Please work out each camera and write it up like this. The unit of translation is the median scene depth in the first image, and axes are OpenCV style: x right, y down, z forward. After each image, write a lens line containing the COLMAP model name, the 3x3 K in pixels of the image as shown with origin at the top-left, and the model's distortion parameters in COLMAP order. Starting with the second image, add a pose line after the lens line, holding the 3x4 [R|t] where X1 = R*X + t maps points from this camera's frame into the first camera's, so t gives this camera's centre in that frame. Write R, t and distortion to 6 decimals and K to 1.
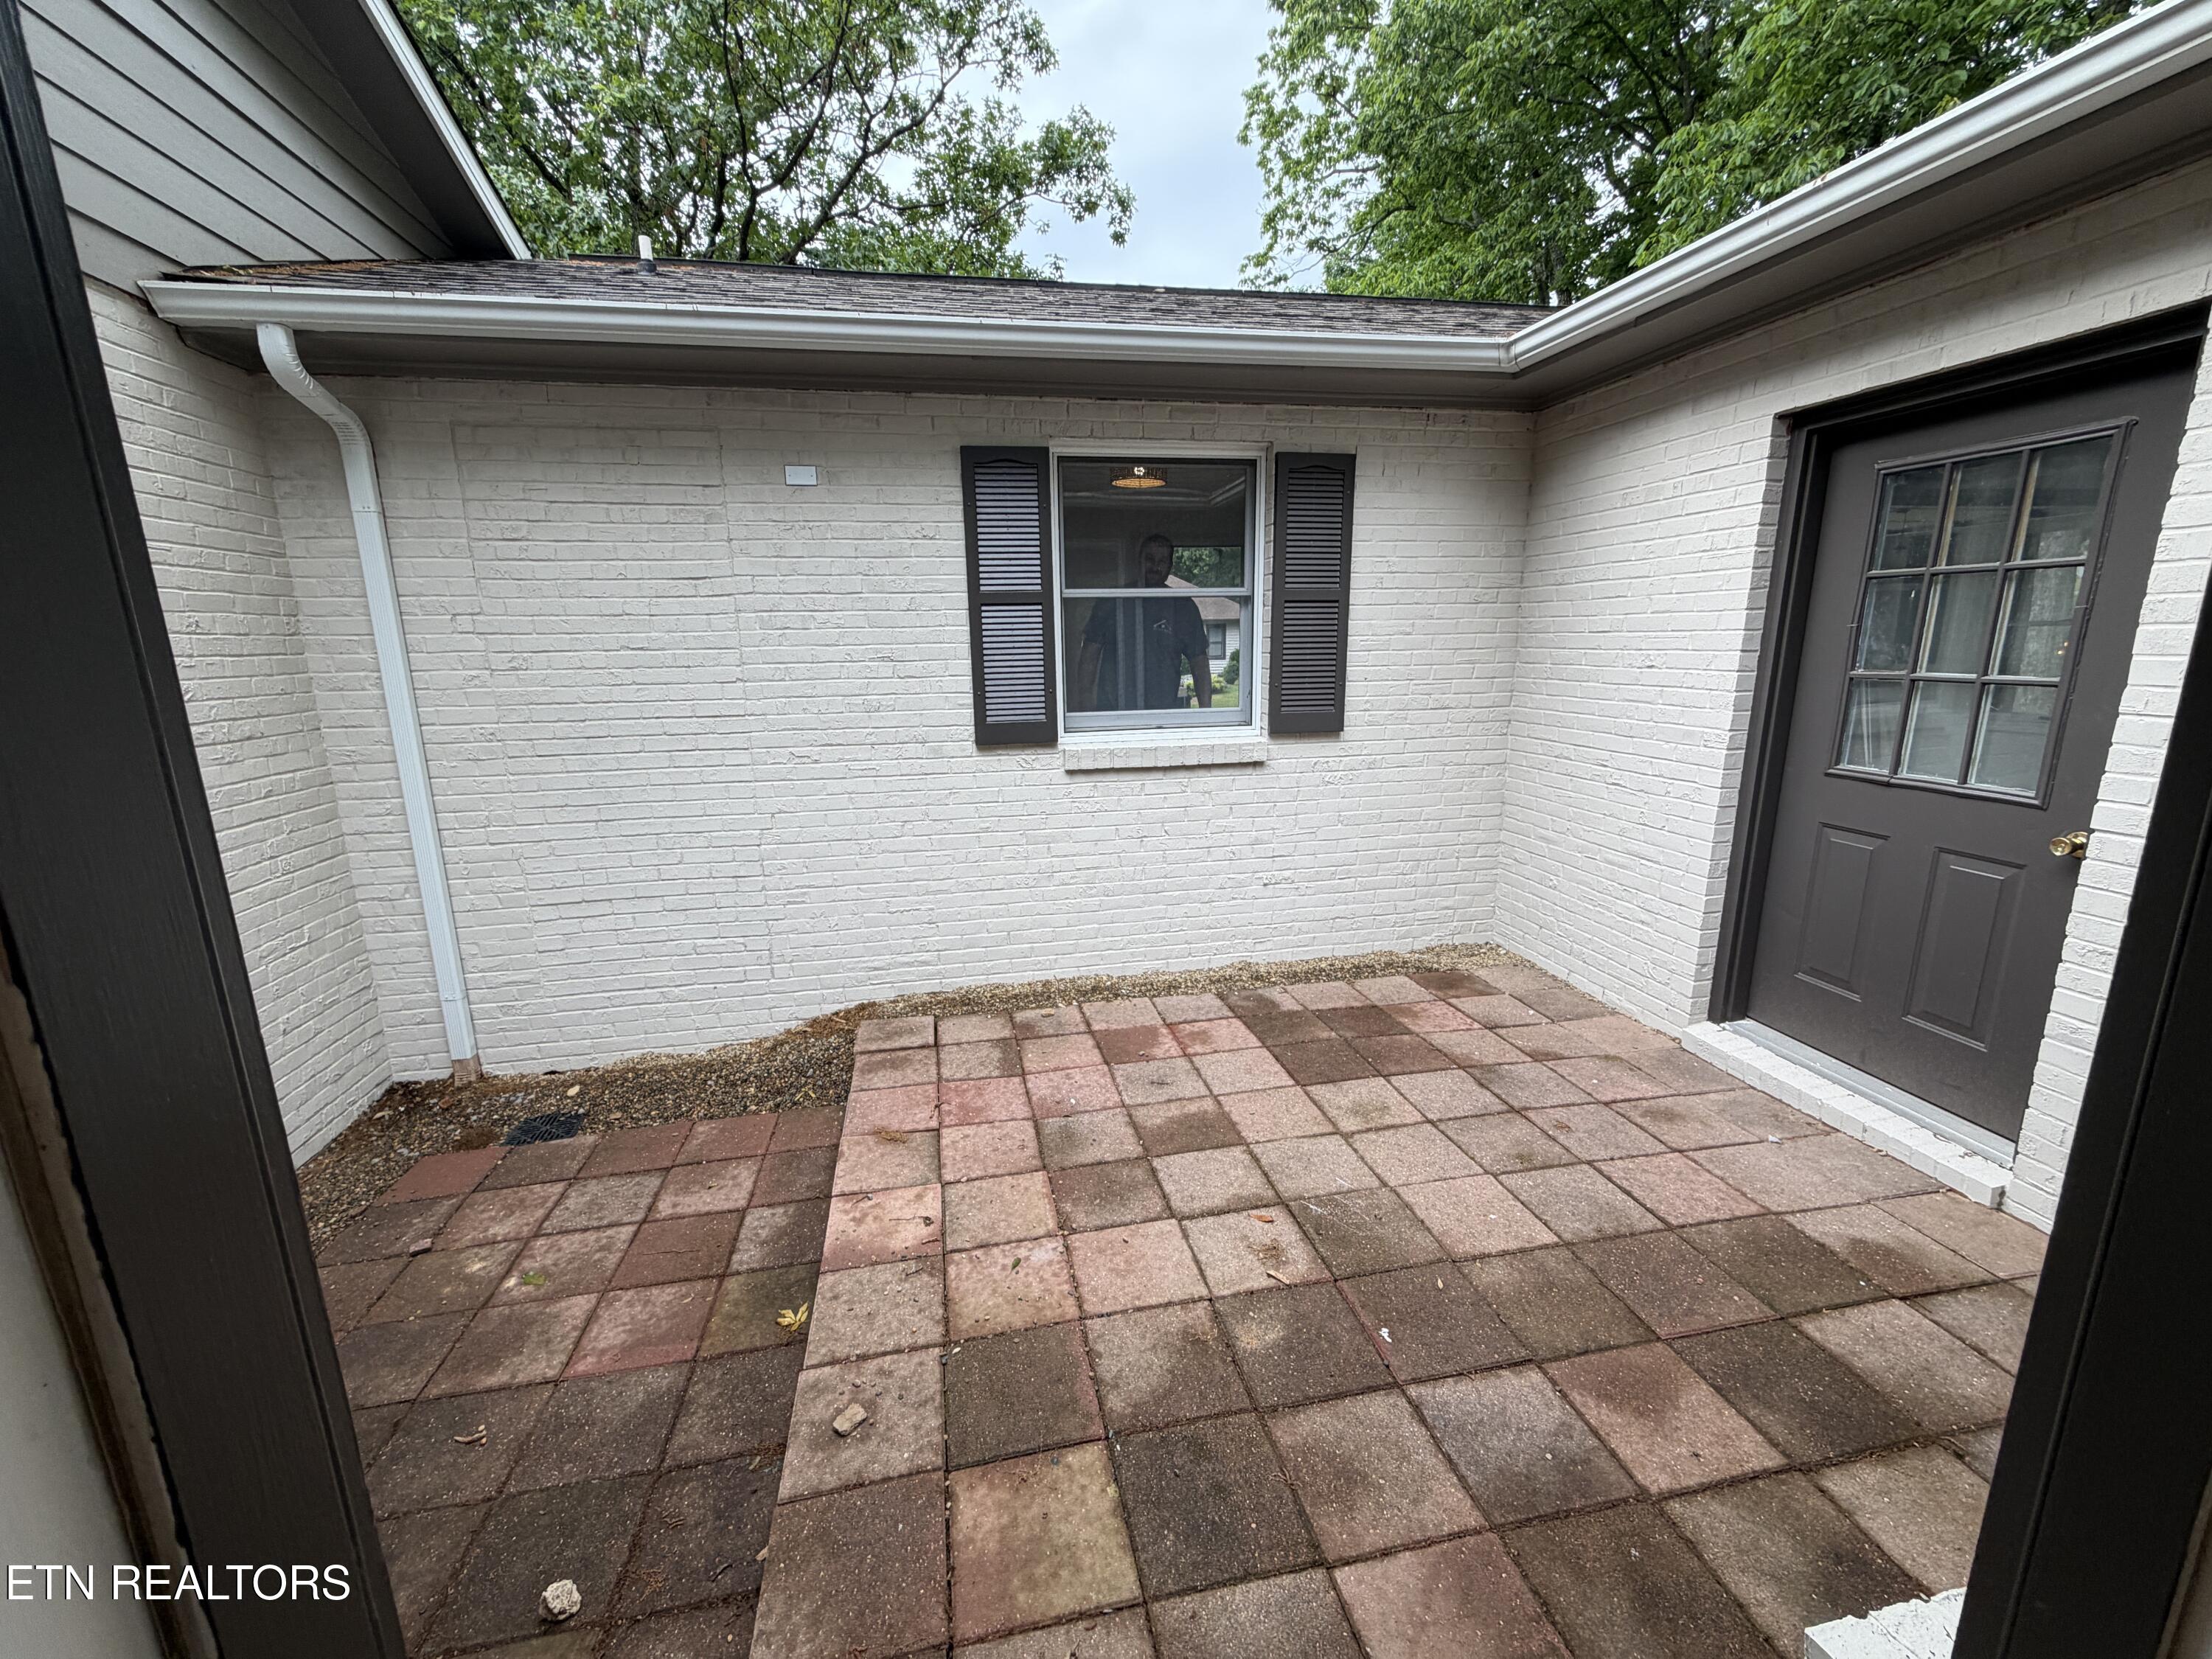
lens RADIAL K [[881.3, 0, 1100.2], [0, 881.3, 827.7], [0, 0, 1]] dist [-0.000632, -0.000226]
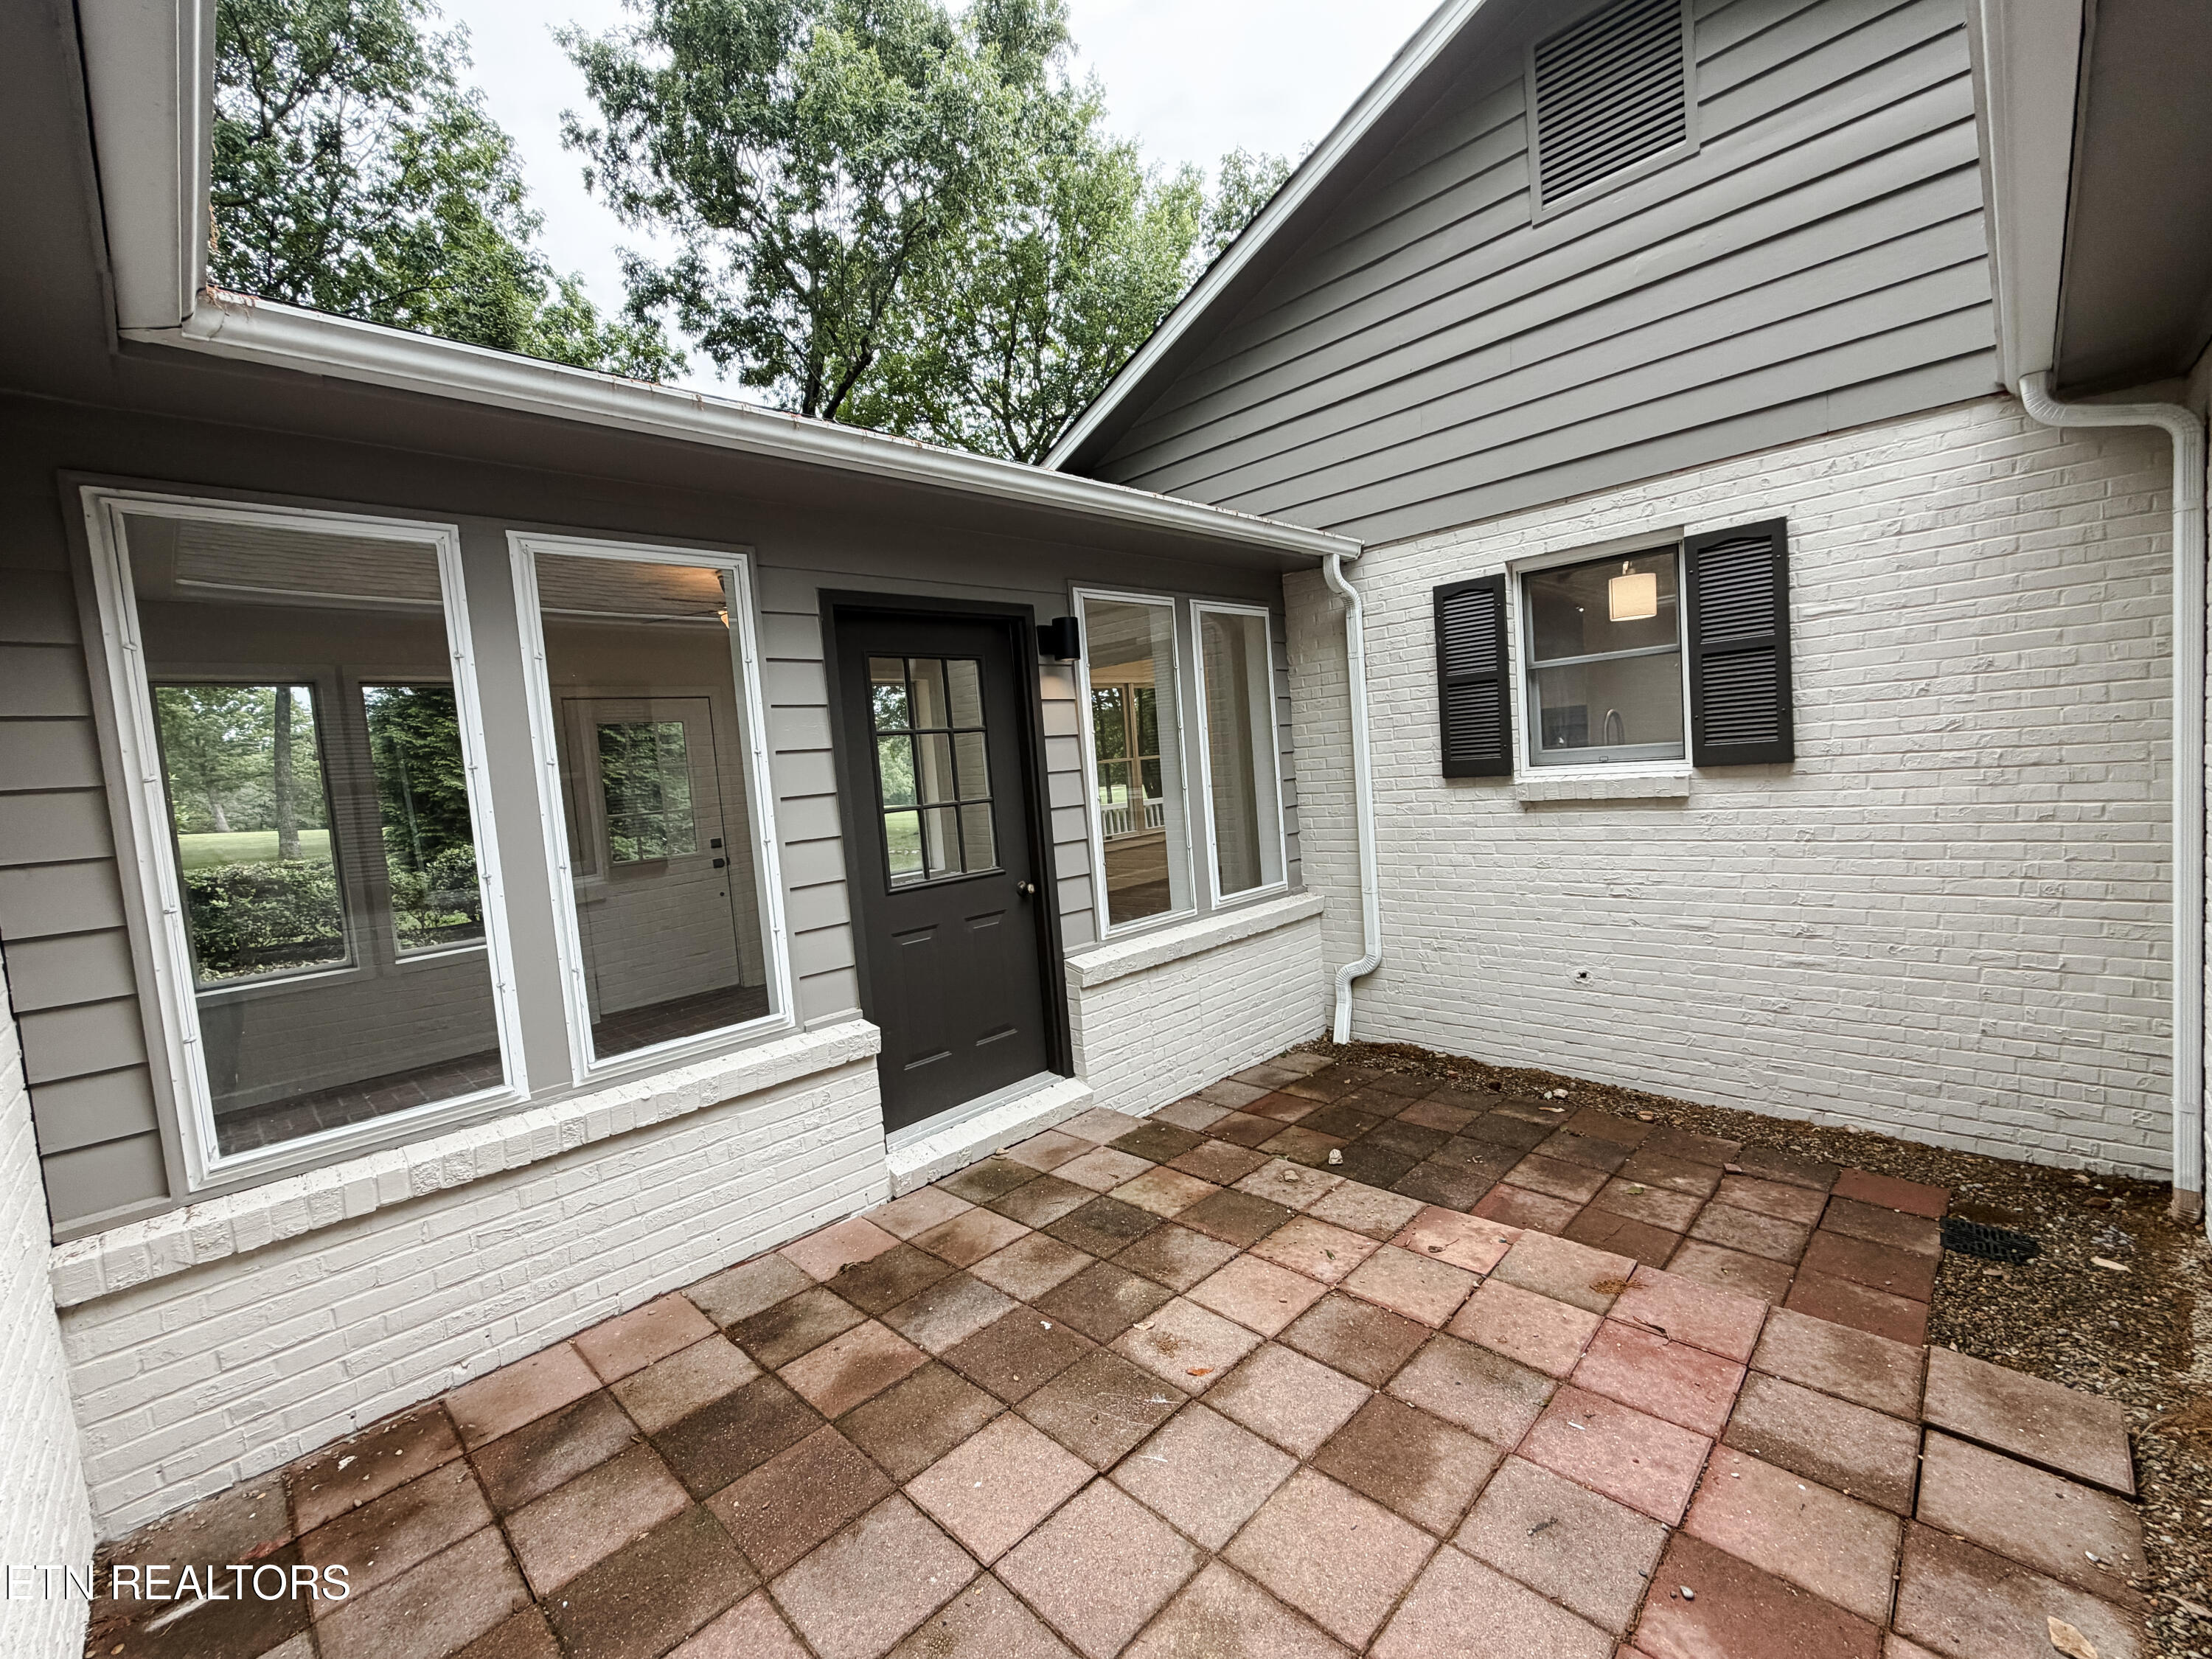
lens RADIAL K [[881.3, 0, 1100.2], [0, 881.3, 827.7], [0, 0, 1]] dist [-0.000632, -0.000226]
pose [[-0.816864, 0.129252, -0.562162, 0.682582], [-0.022446, 0.966712, 0.254882, -0.331945], [0.576393, 0.220822, -0.786771, 1.462895]]
